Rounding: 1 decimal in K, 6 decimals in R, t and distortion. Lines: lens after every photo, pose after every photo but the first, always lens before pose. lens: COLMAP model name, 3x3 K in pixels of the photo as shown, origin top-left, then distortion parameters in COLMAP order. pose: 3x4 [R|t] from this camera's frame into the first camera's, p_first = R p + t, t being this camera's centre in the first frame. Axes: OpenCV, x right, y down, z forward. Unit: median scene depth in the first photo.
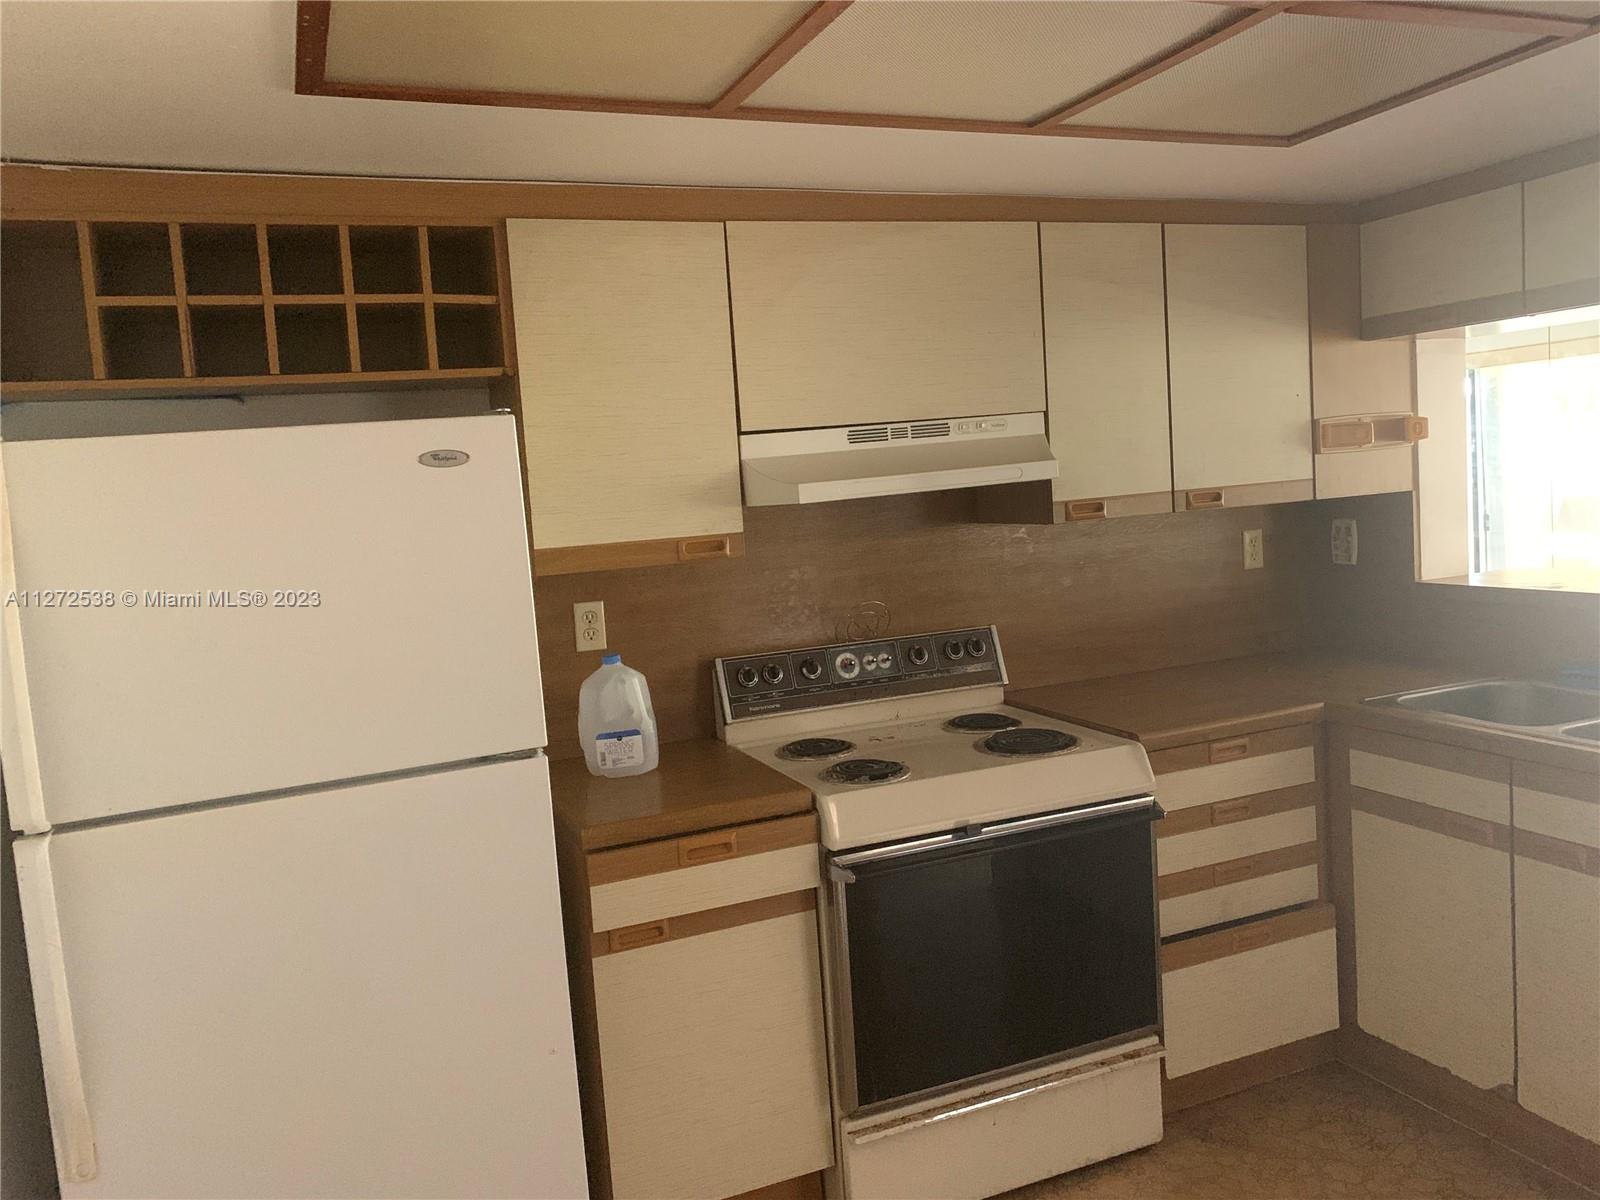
lens RADIAL K [[1230.0, 0, 791.4], [0, 1230.0, 598.7], [0, 0, 1]] dist [0.047461, -0.003859]
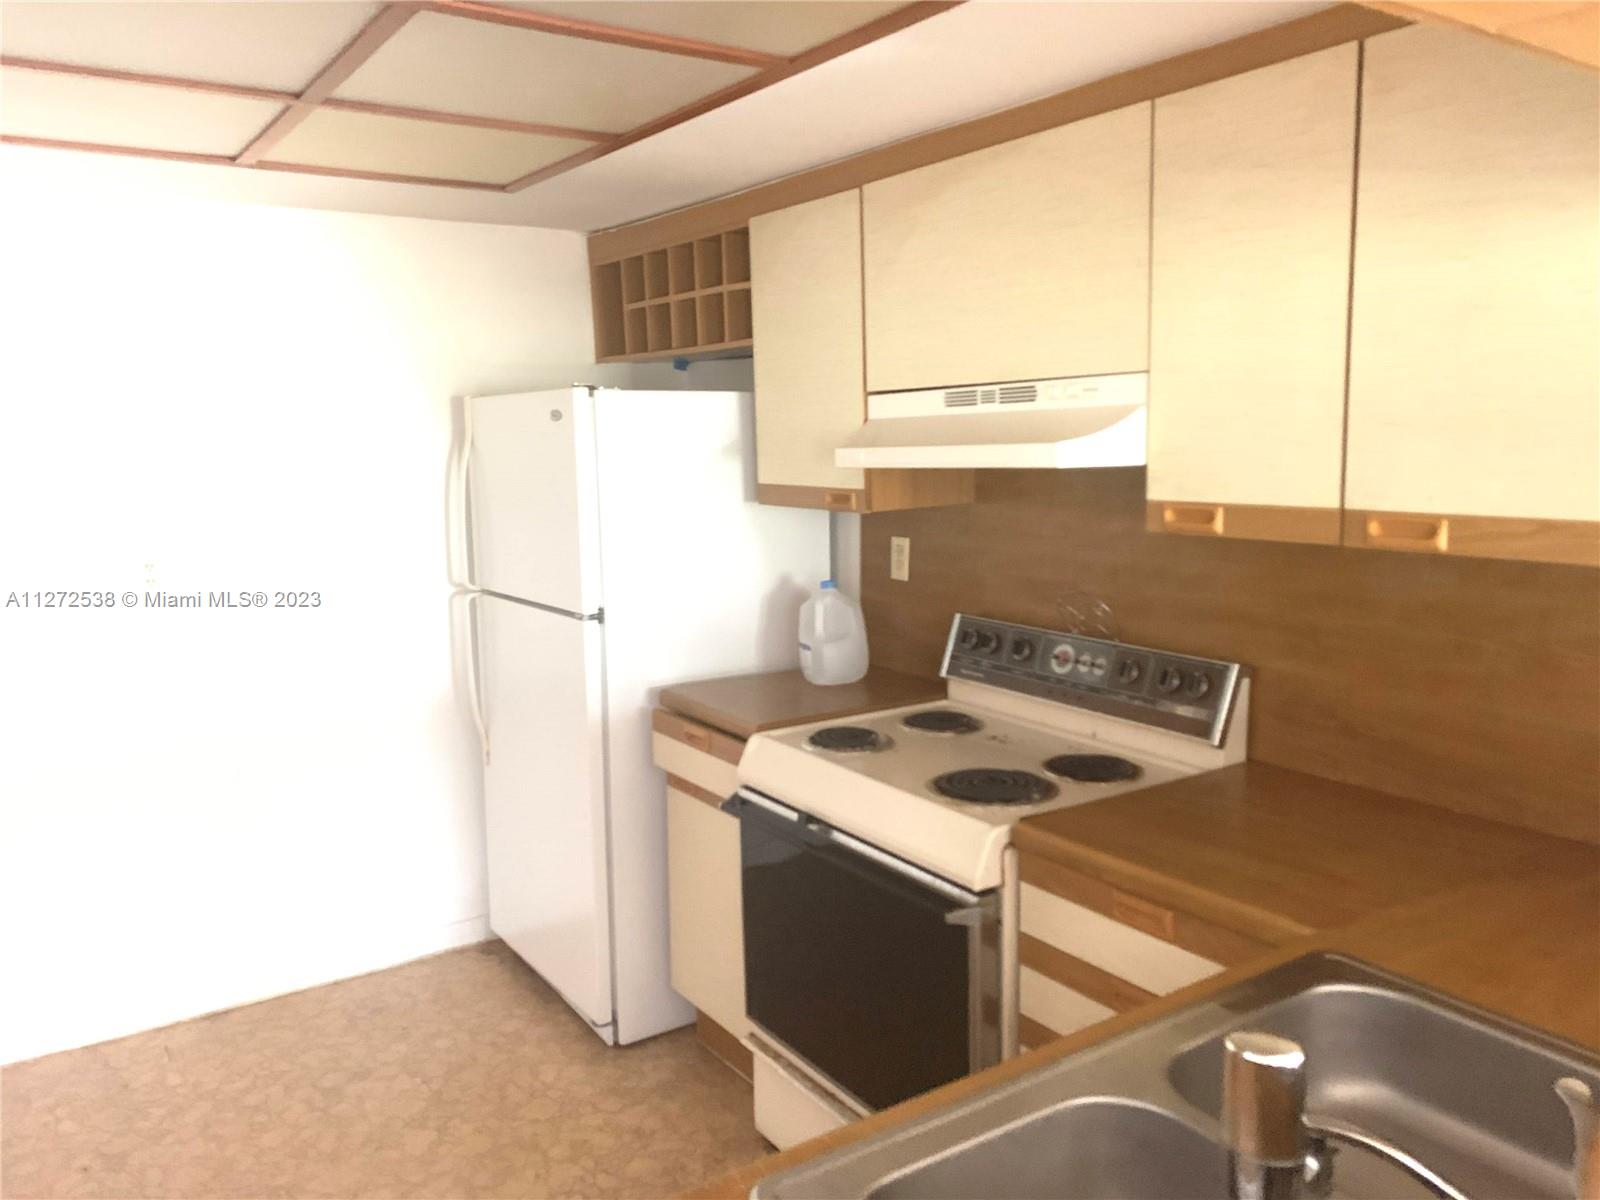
lens RADIAL K [[1230.0, 0, 791.2], [0, 1230.0, 597.3], [0, 0, 1]] dist [0.047461, -0.003859]
pose [[0.195931, 0.199125, -0.960188, 0.918978], [-0.099129, 0.978172, 0.182627, -0.140919], [0.975594, 0.059400, 0.211393, 0.686758]]
